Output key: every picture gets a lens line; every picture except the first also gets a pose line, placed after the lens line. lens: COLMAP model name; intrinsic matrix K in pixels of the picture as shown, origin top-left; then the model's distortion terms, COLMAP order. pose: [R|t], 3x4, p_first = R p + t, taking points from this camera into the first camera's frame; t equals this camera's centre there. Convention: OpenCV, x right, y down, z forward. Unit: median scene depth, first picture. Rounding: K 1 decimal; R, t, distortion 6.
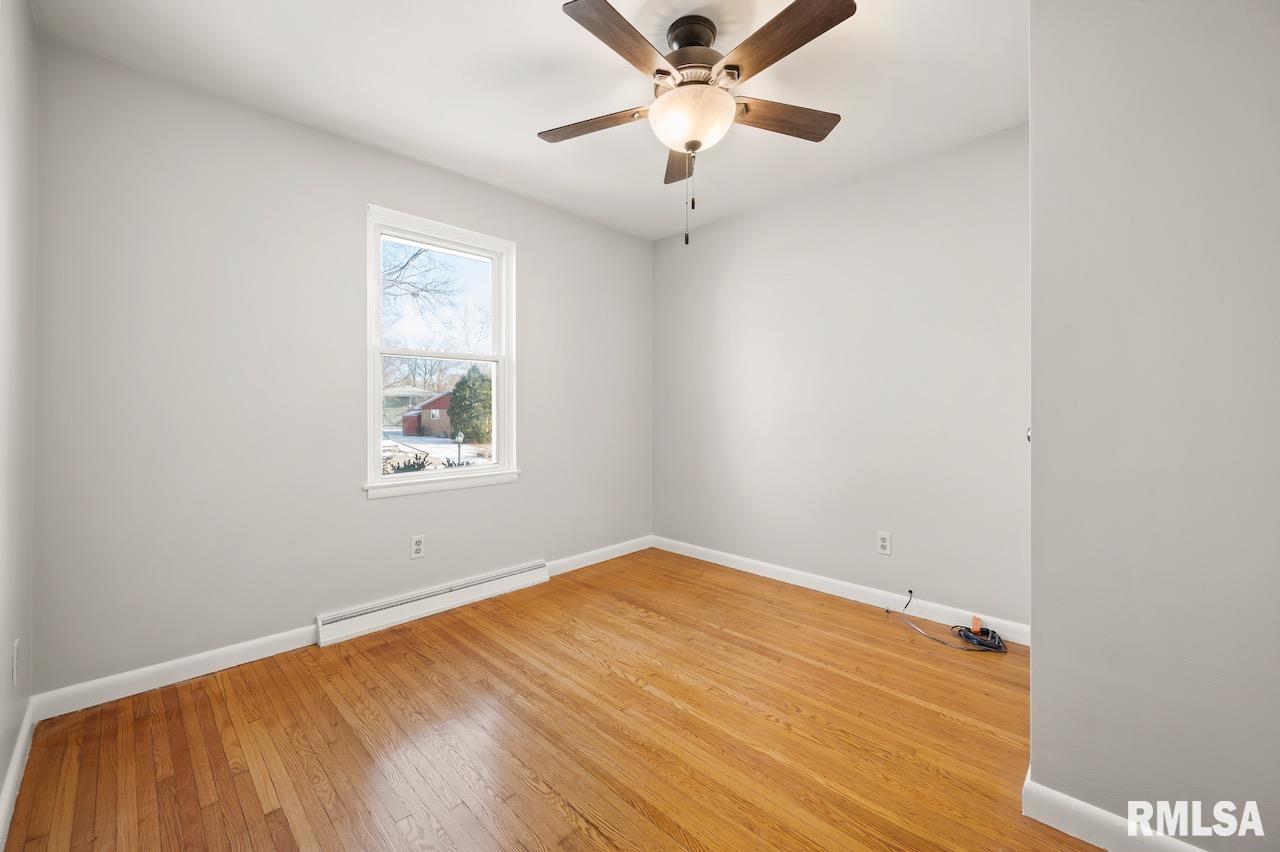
lens RADIAL K [[505.5, 0, 638.4], [0, 505.5, 422.0], [0, 0, 1]] dist [-0.001227, -0.000083]
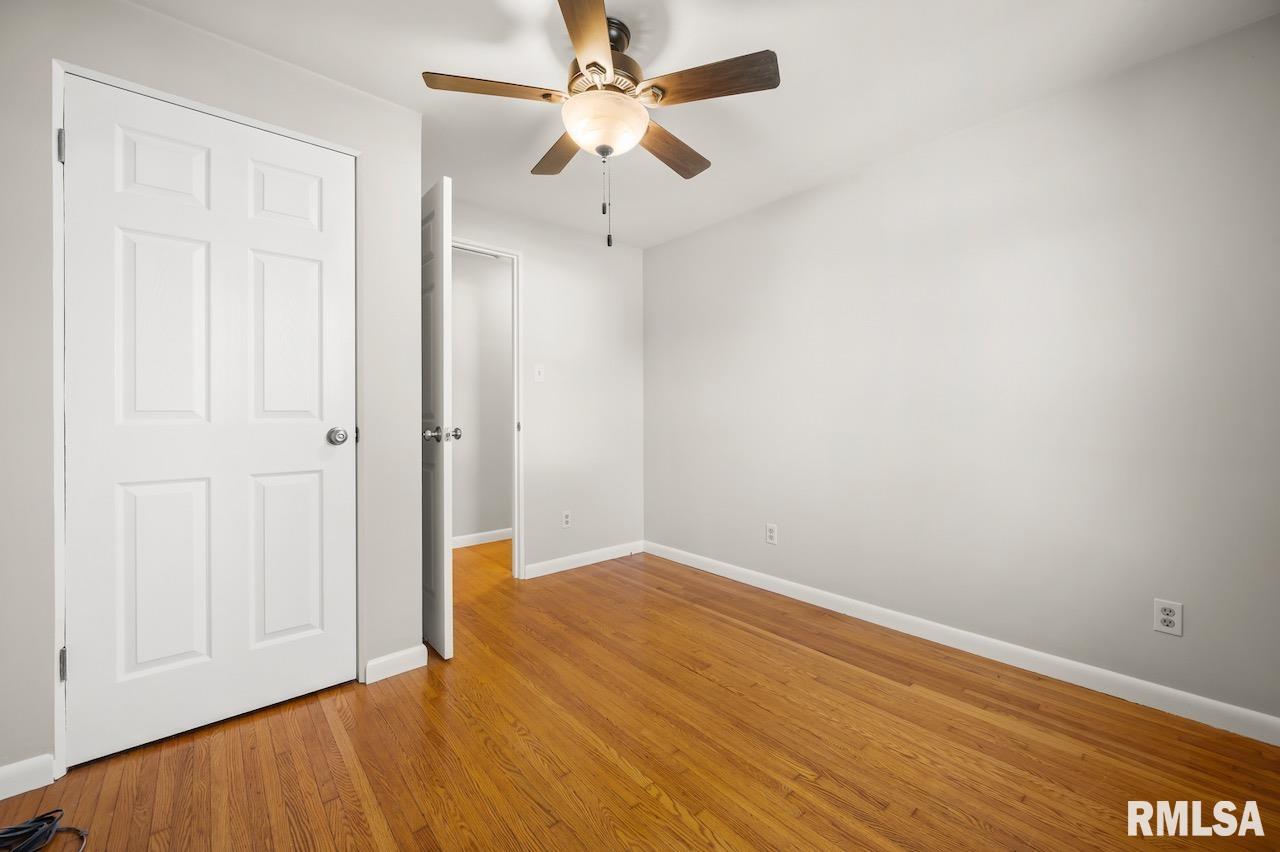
lens RADIAL K [[505.5, 0, 638.4], [0, 505.5, 422.0], [0, 0, 1]] dist [-0.001227, -0.000083]
pose [[-0.996506, 0.002134, 0.083494, -0.040173], [0.005694, 0.999084, 0.042414, -0.052362], [-0.083327, 0.042741, -0.995605, 1.956077]]
